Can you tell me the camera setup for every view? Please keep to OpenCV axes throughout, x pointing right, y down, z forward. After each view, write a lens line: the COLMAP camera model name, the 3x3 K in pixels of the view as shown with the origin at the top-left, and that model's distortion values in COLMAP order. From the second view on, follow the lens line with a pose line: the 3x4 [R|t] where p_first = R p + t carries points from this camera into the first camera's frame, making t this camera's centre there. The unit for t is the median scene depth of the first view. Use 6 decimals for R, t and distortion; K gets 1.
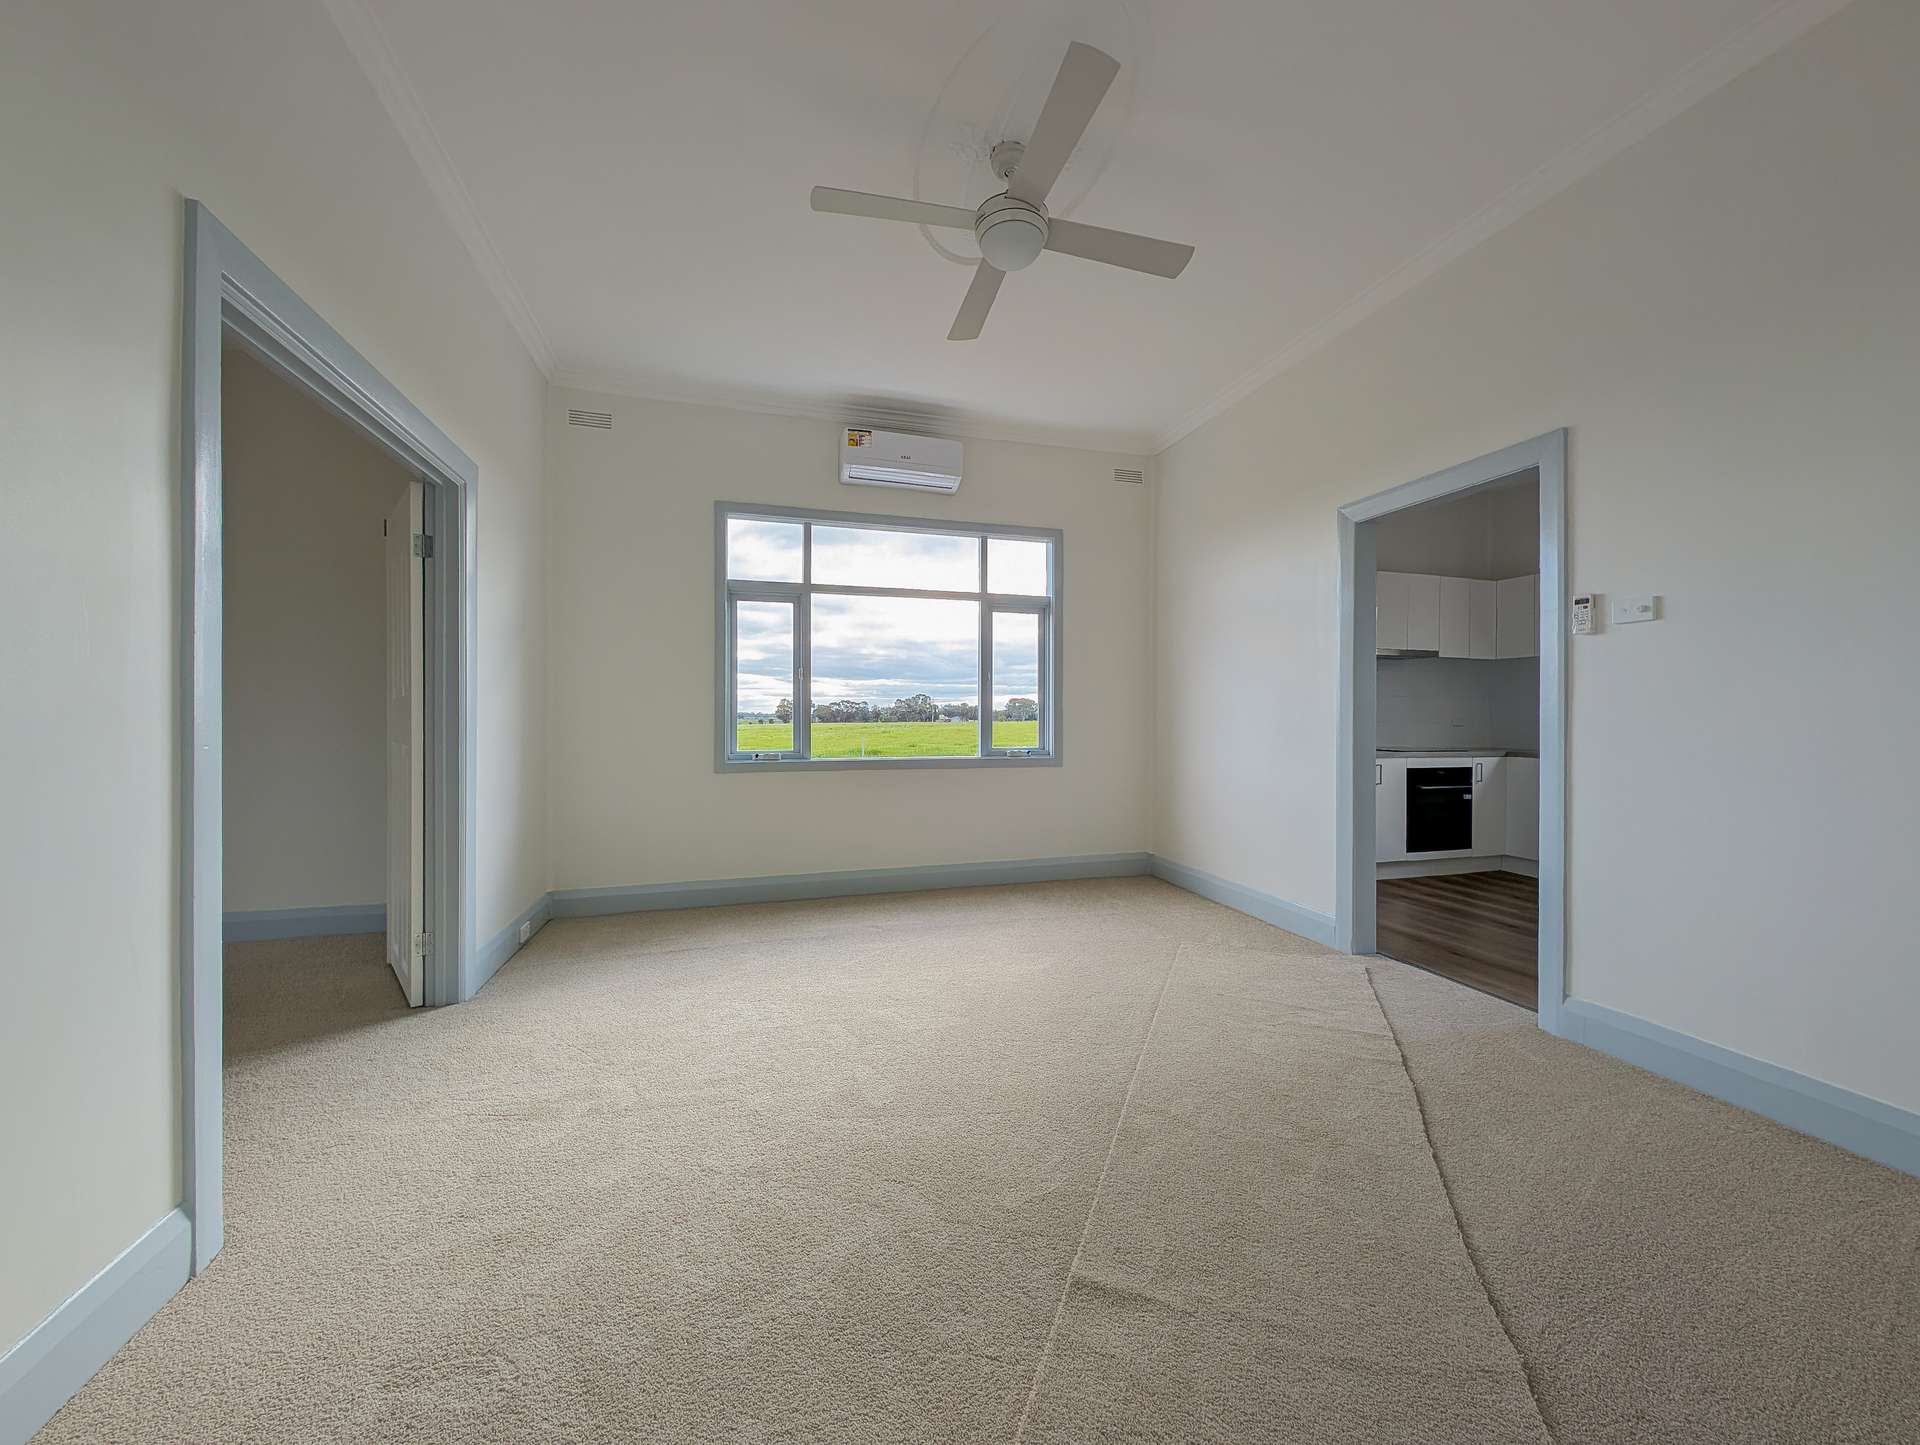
lens RADIAL K [[726.4, 0, 963.8], [0, 726.4, 721.5], [0, 0, 1]] dist [0.029441, -0.017286]
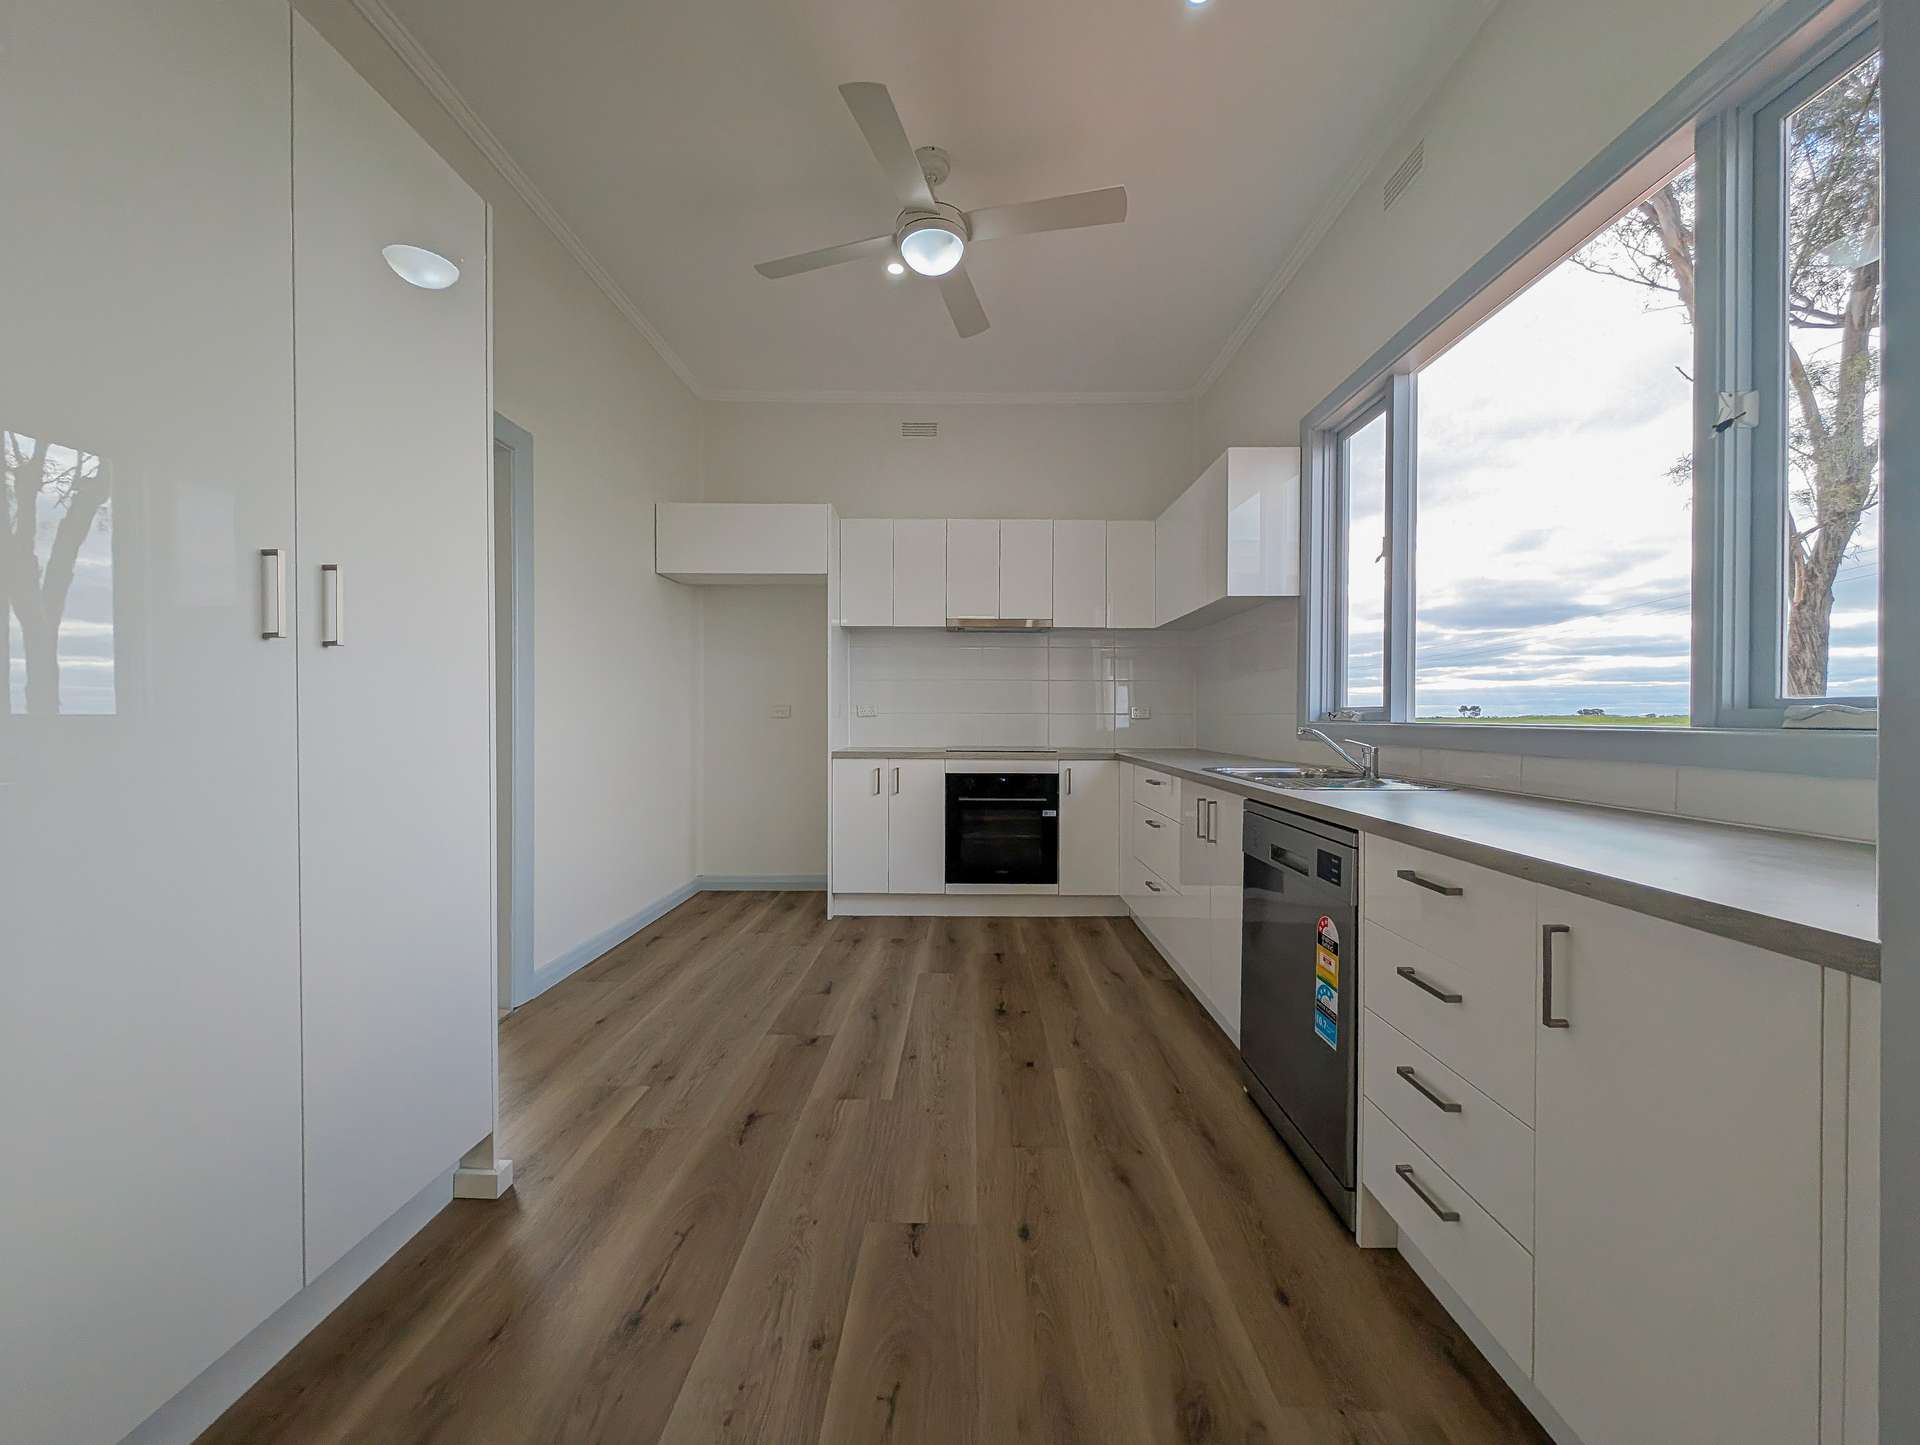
lens RADIAL K [[726.4, 0, 963.8], [0, 726.4, 721.5], [0, 0, 1]] dist [0.029441, -0.017286]
pose [[0.955784, 0.000142, -0.294070, 0.952172], [-0.001397, 0.999991, -0.004058, 0.013153], [0.294067, 0.004289, 0.955775, 0.303797]]
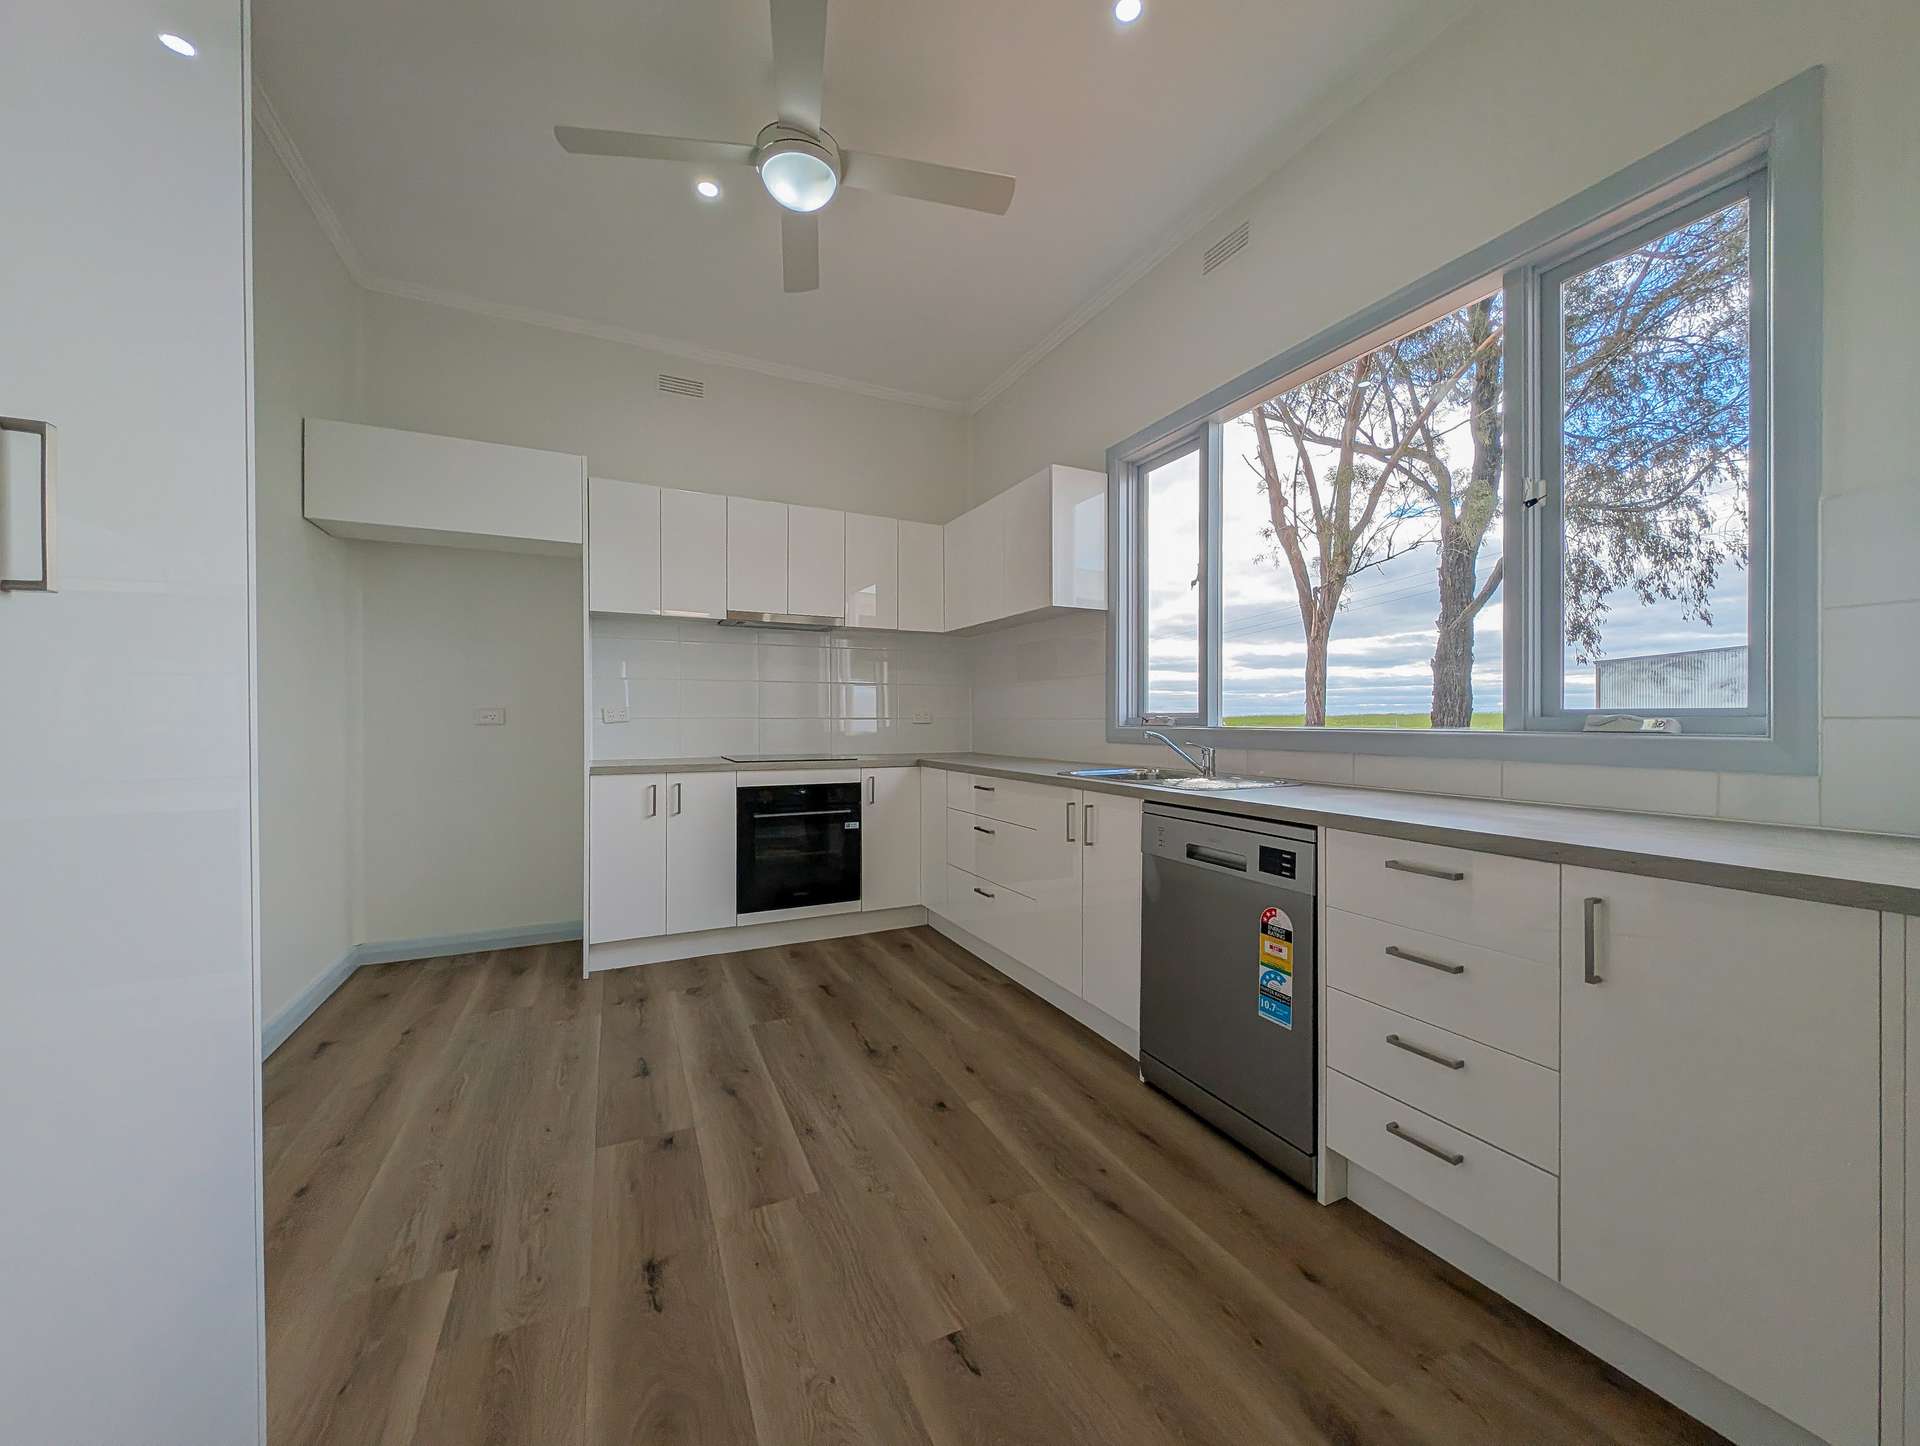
lens RADIAL K [[726.4, 0, 963.8], [0, 726.4, 722.0], [0, 0, 1]] dist [0.029441, -0.017286]
pose [[0.986798, -0.005242, 0.161870, 0.787906], [0.006227, 0.999965, -0.005580, 0.009112], [-0.161835, 0.006515, 0.986796, 0.341420]]
